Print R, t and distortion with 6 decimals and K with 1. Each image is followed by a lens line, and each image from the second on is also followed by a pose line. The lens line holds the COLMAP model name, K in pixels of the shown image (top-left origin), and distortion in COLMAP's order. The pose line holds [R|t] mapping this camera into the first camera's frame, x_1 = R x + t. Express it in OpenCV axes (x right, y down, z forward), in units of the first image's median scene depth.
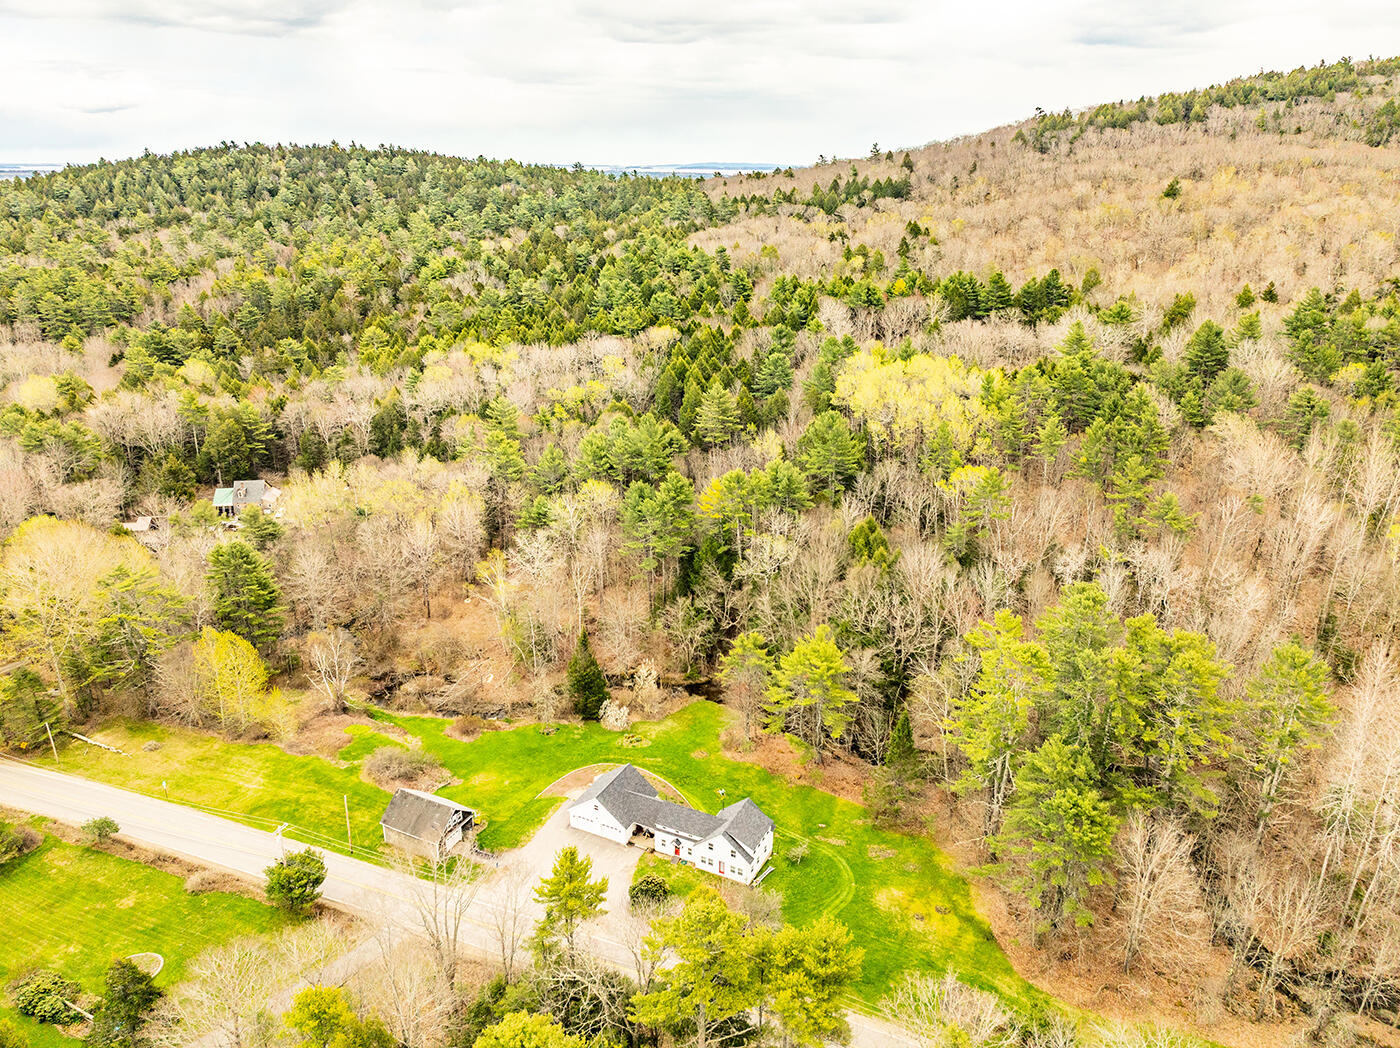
lens RADIAL K [[992.3, 0, 712.4], [0, 992.3, 523.3], [0, 0, 1]] dist [-0.024650, 0.012232]
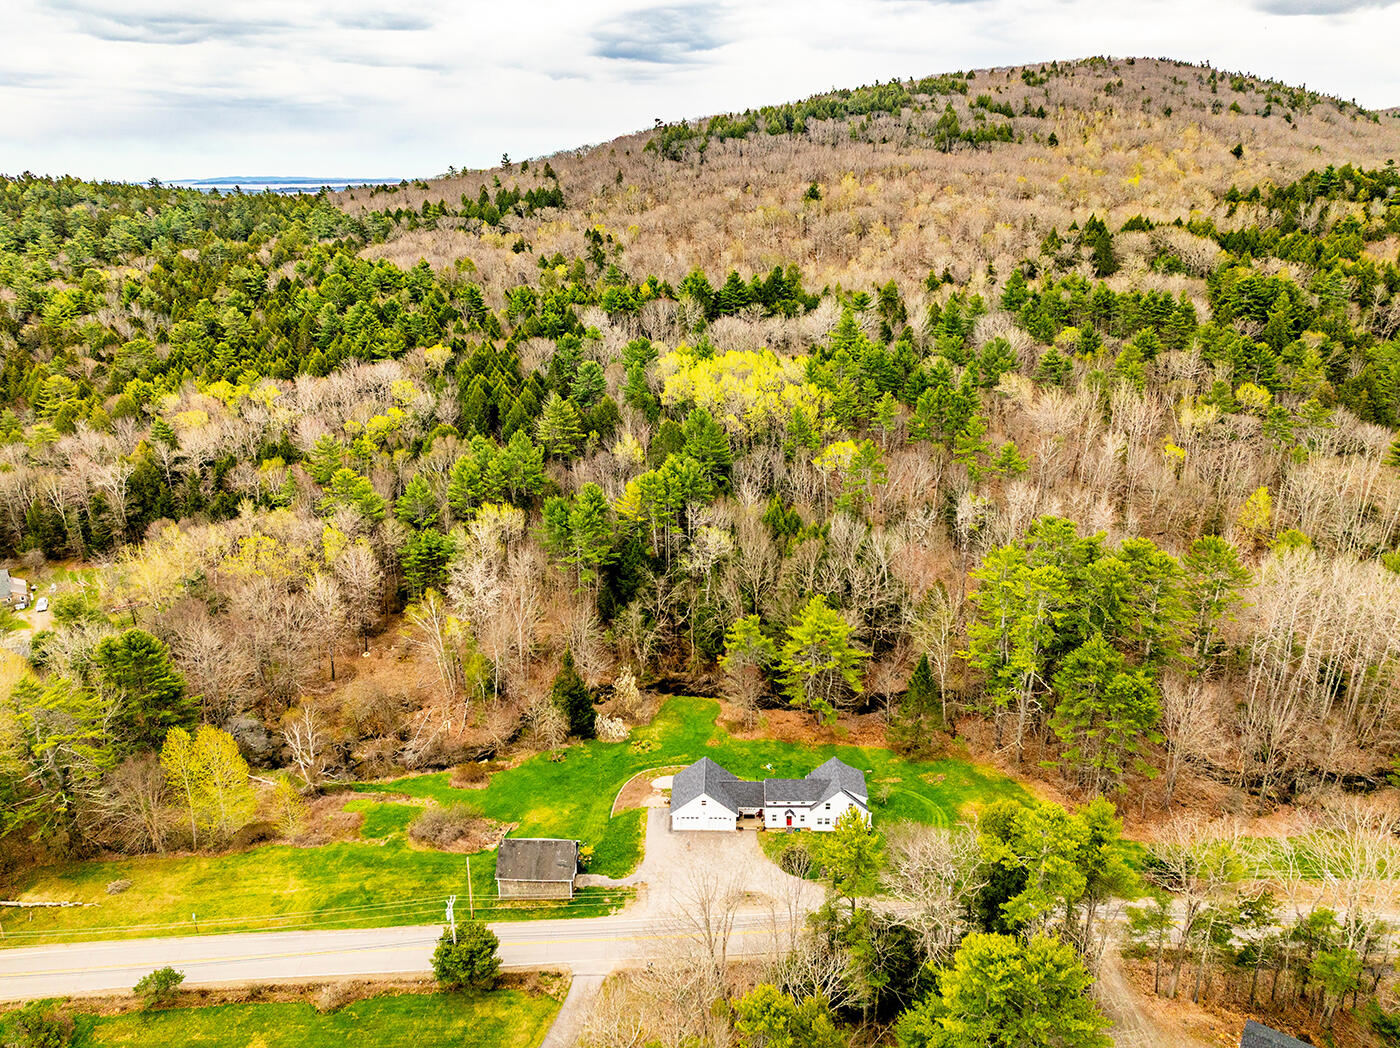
lens RADIAL K [[992.3, 0, 712.4], [0, 992.3, 523.3], [0, 0, 1]] dist [-0.024650, 0.012232]
pose [[0.908393, -0.149327, 0.390542, -0.162706], [0.152389, 0.988045, 0.023331, -0.007808], [-0.389357, 0.038321, 0.920289, 0.013602]]
